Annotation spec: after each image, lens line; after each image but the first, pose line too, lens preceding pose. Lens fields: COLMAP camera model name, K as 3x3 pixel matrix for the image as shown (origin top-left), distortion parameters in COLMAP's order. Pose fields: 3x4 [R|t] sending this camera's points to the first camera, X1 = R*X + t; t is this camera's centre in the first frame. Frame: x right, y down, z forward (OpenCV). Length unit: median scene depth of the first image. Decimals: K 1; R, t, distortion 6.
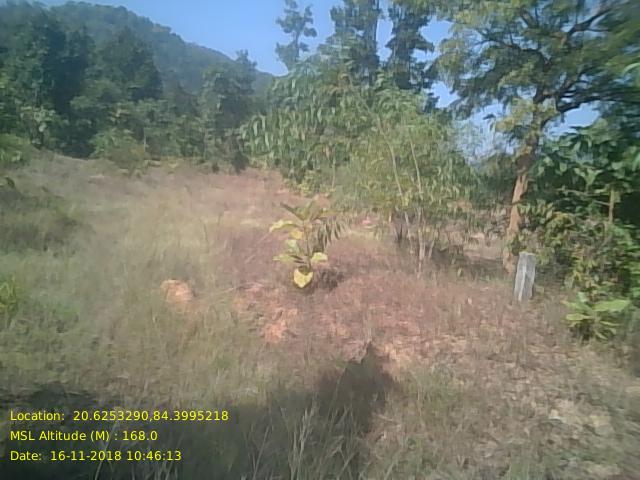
lens RADIAL K [[542.0, 0, 320.1], [0, 542.0, 238.9], [0, 0, 1]] dist [-0.009635, -0.008526]
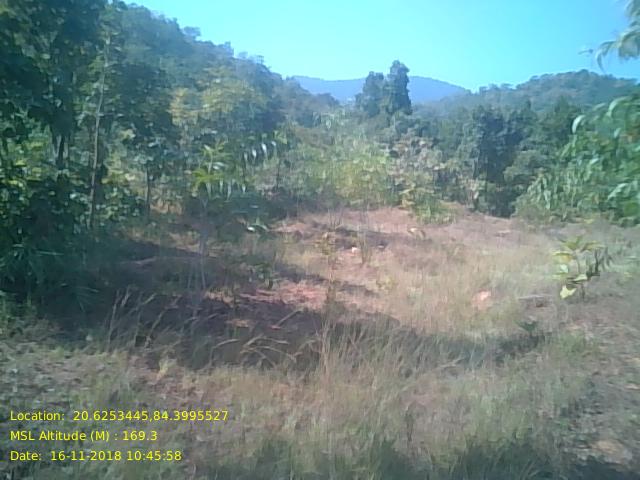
lens RADIAL K [[542.0, 0, 320.0], [0, 542.0, 240.5], [0, 0, 1]] dist [-0.009635, -0.008526]
pose [[0.687868, -0.016819, -0.725641, 0.145543], [-0.062639, 0.994626, -0.082433, 0.025438], [0.723128, 0.102156, 0.683118, -0.112036]]
